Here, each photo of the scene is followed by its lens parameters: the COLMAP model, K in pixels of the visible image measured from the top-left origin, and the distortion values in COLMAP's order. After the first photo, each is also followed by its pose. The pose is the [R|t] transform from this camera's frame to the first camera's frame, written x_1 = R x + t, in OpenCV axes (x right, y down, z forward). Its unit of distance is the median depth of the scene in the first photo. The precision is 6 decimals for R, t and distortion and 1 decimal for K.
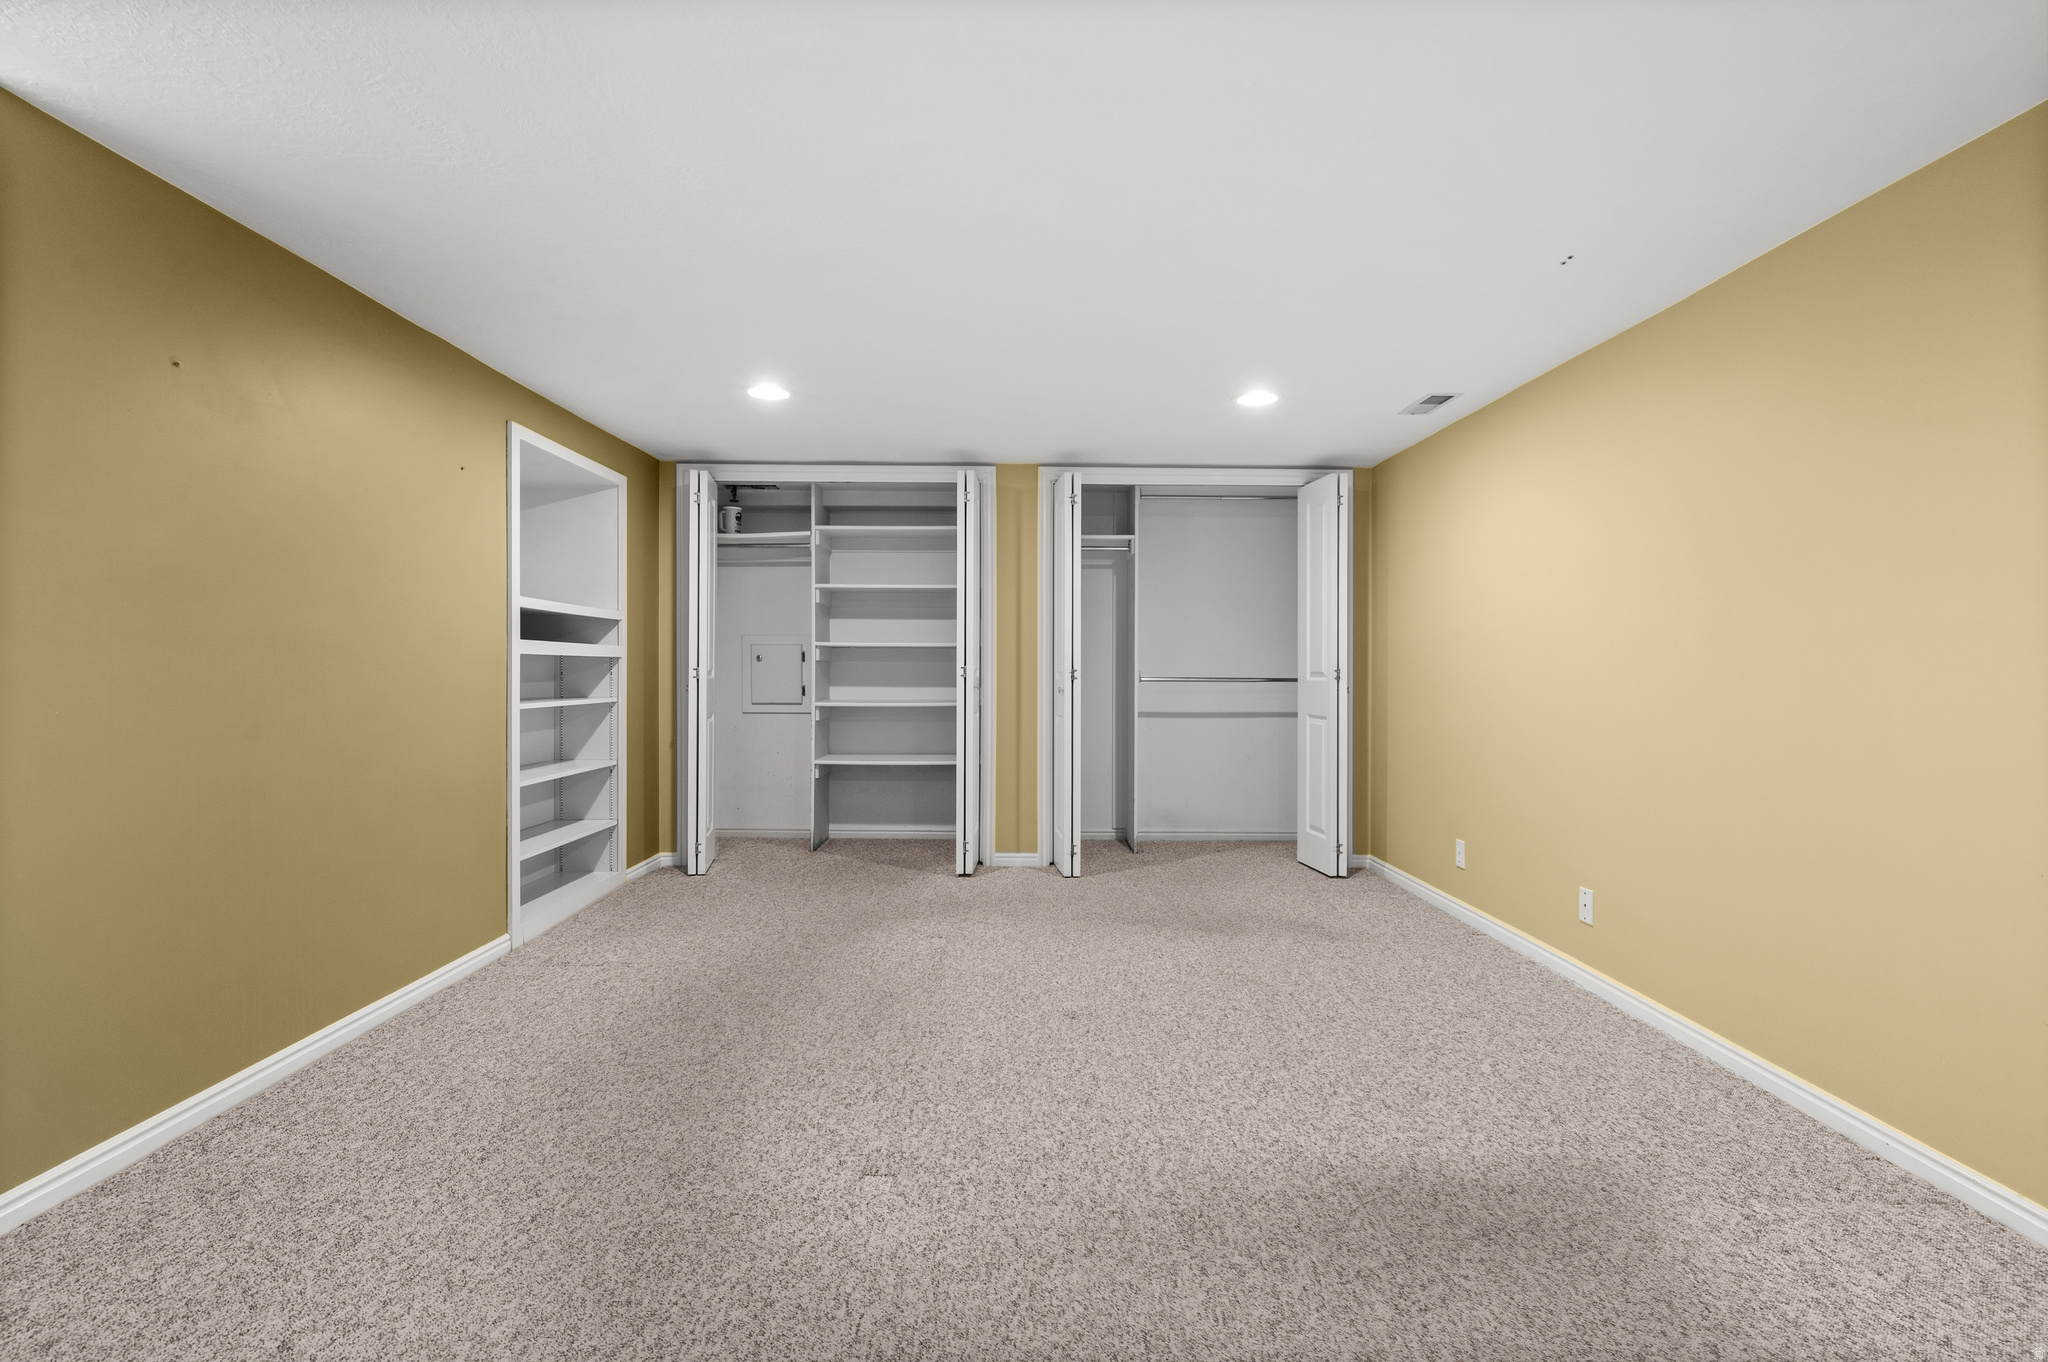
lens RADIAL K [[891.7, 0, 1023.6], [0, 891.7, 673.2], [0, 0, 1]] dist [0.000156, -0.000047]
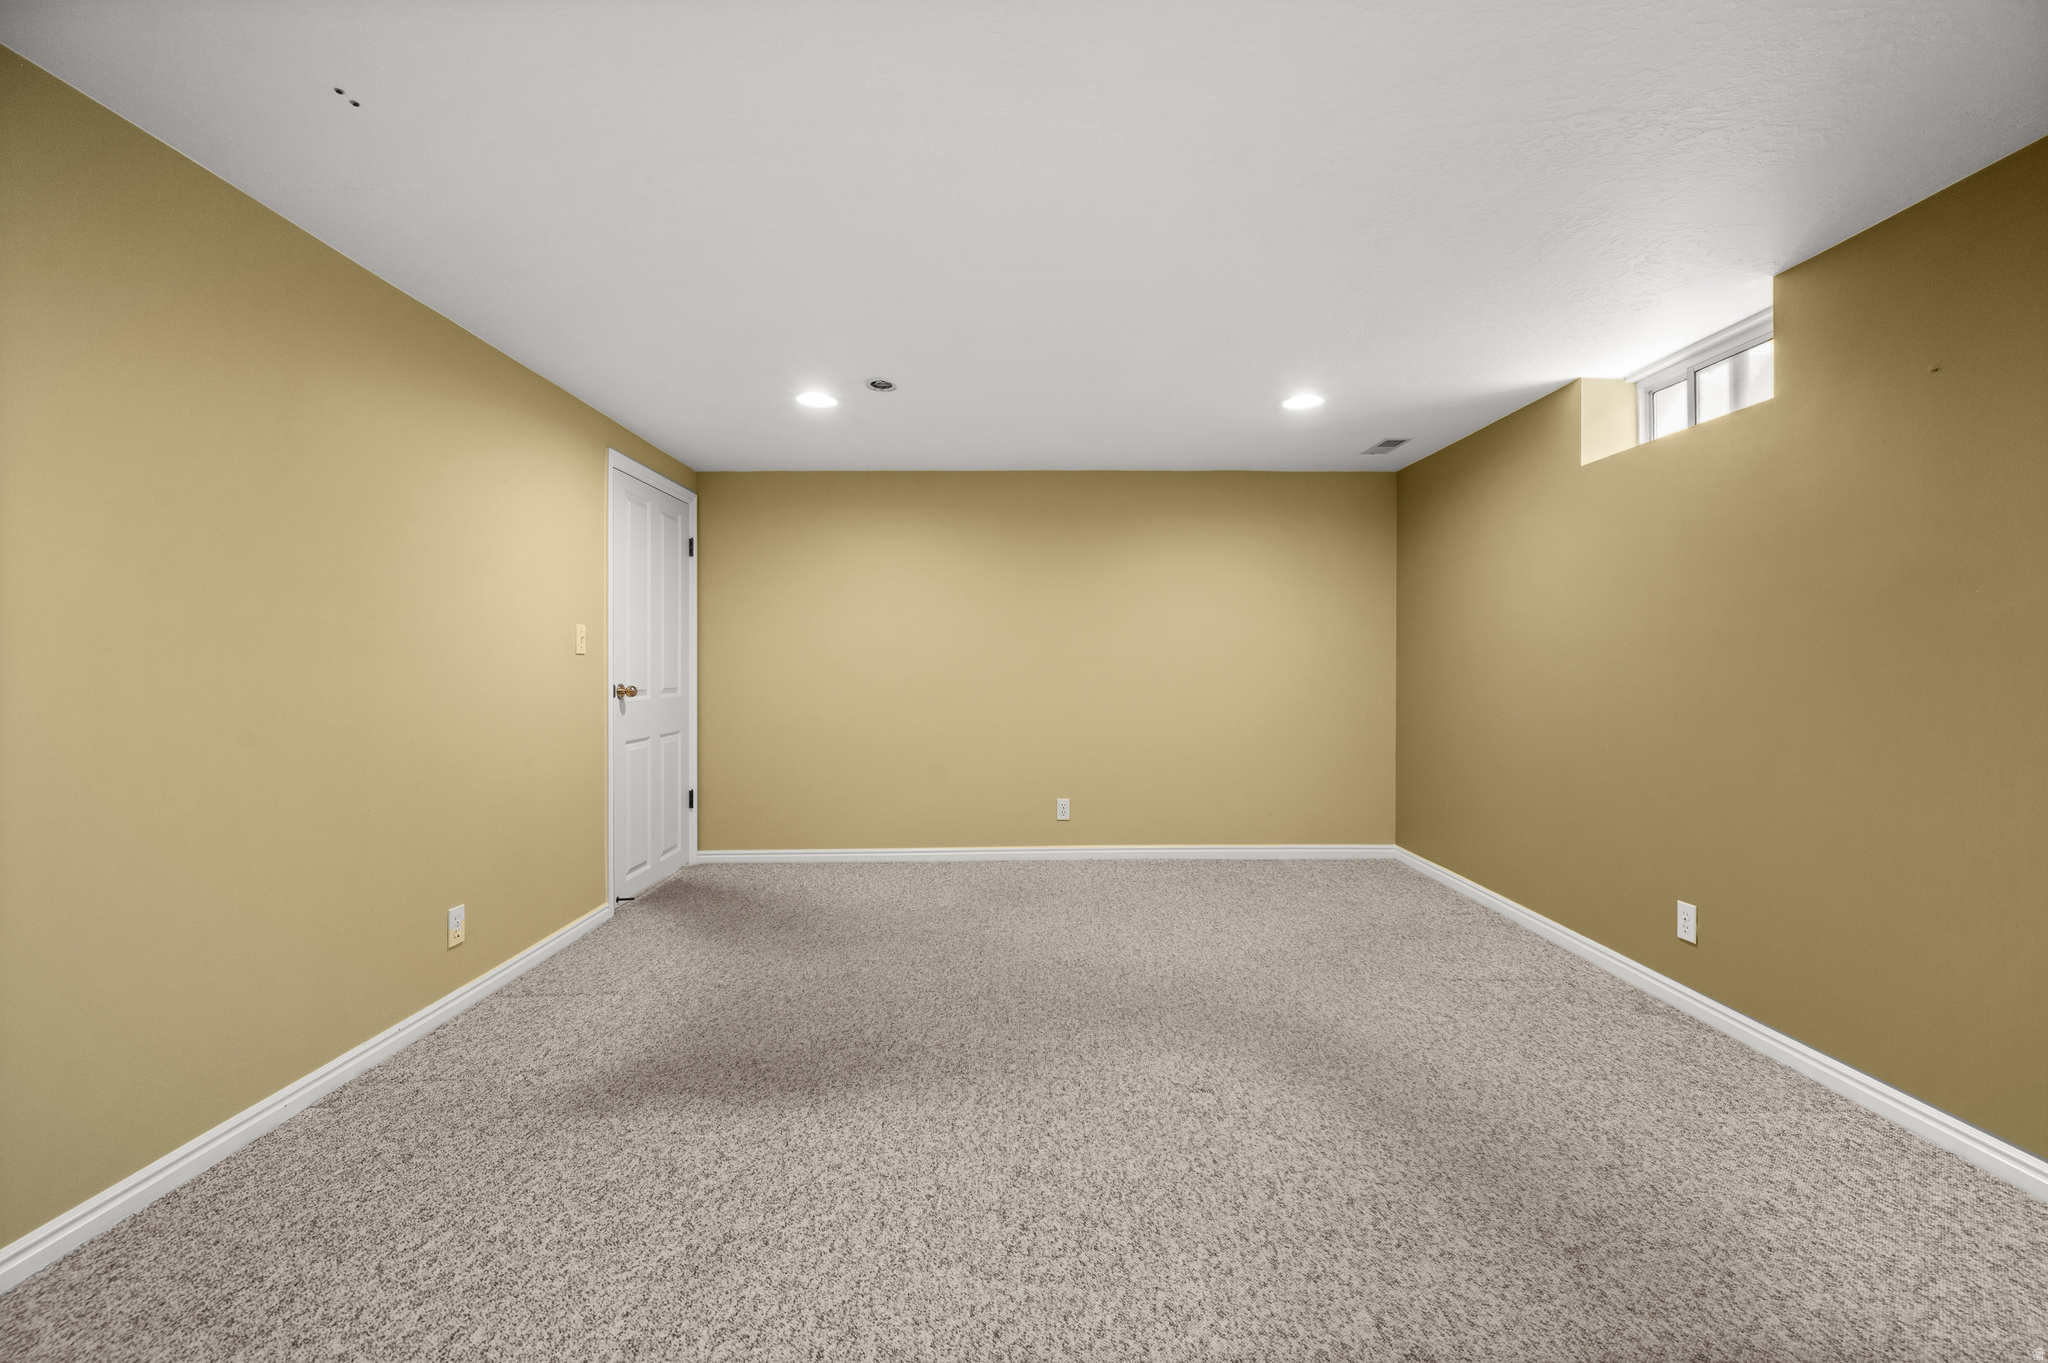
lens RADIAL K [[816.6, 0, 1024.0], [0, 816.6, 672.0], [0, 0, 1]] dist [0.002397, -0.000250]
pose [[-0.999992, -0.003837, 0.000844, 0.071964], [-0.003827, 0.999925, 0.011603, -0.012613], [-0.000889, 0.011600, -0.999932, 1.916599]]
